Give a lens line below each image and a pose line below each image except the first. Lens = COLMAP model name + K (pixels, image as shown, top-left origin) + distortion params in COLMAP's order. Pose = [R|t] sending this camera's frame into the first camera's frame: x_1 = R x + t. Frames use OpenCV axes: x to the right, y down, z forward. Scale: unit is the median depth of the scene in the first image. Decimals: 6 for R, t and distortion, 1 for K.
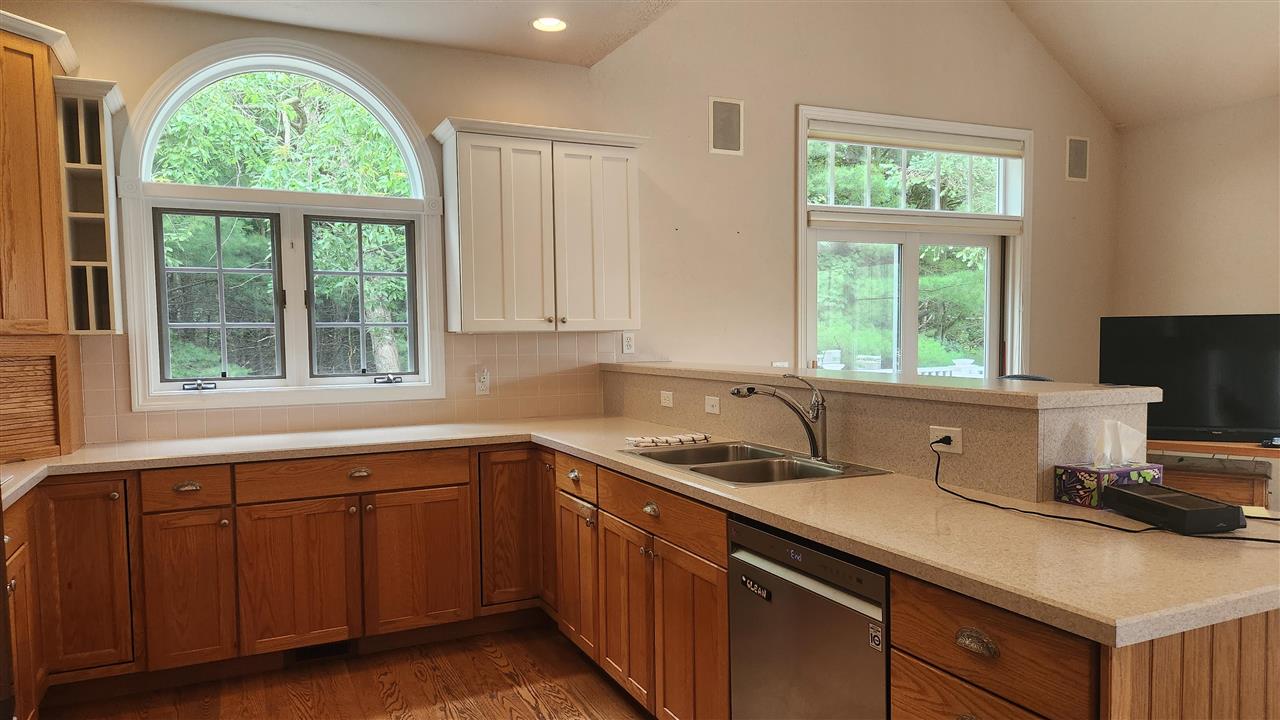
lens RADIAL K [[856.3, 0, 635.7], [0, 856.3, 362.0], [0, 0, 1]] dist [0.008882, 0.000240]
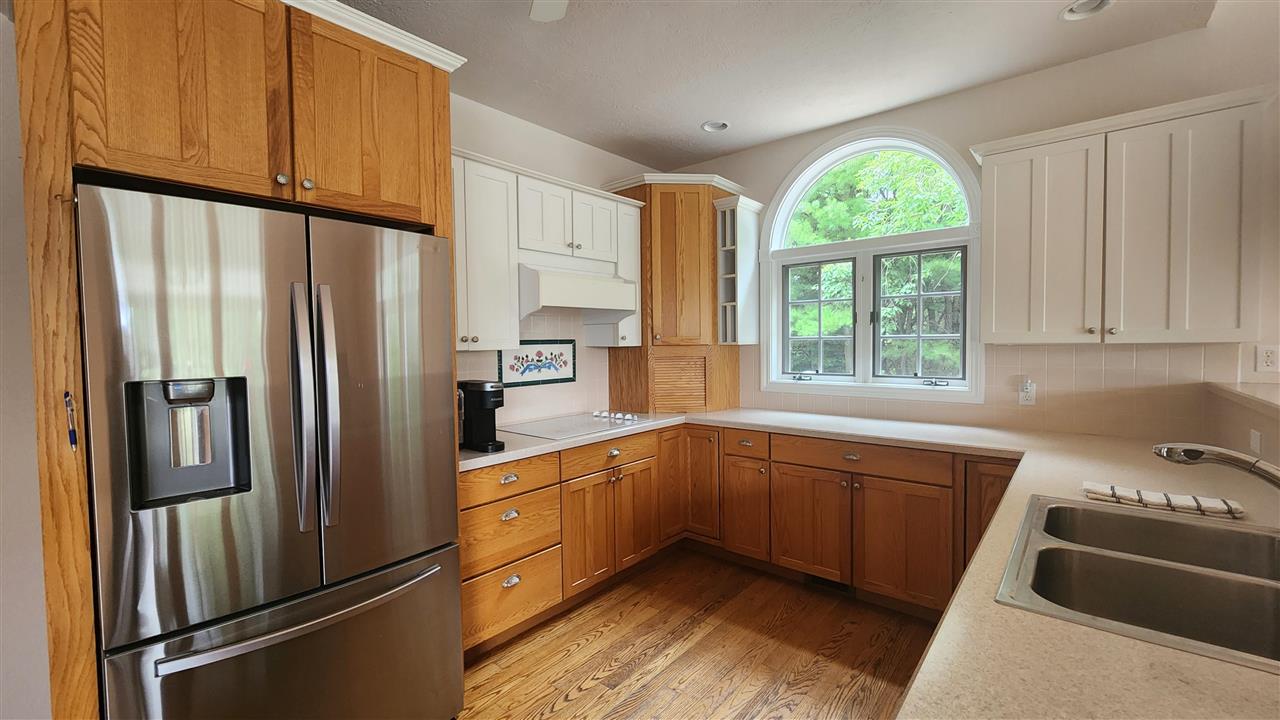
lens RADIAL K [[520.9, 0, 637.1], [0, 520.9, 359.6], [0, 0, 1]] dist [-0.001807, 0.000228]
pose [[0.410237, 0.034977, -0.911308, 0.228034], [-0.027819, 0.999279, 0.025830, -0.021813], [0.911555, 0.014756, 0.410914, 0.375664]]
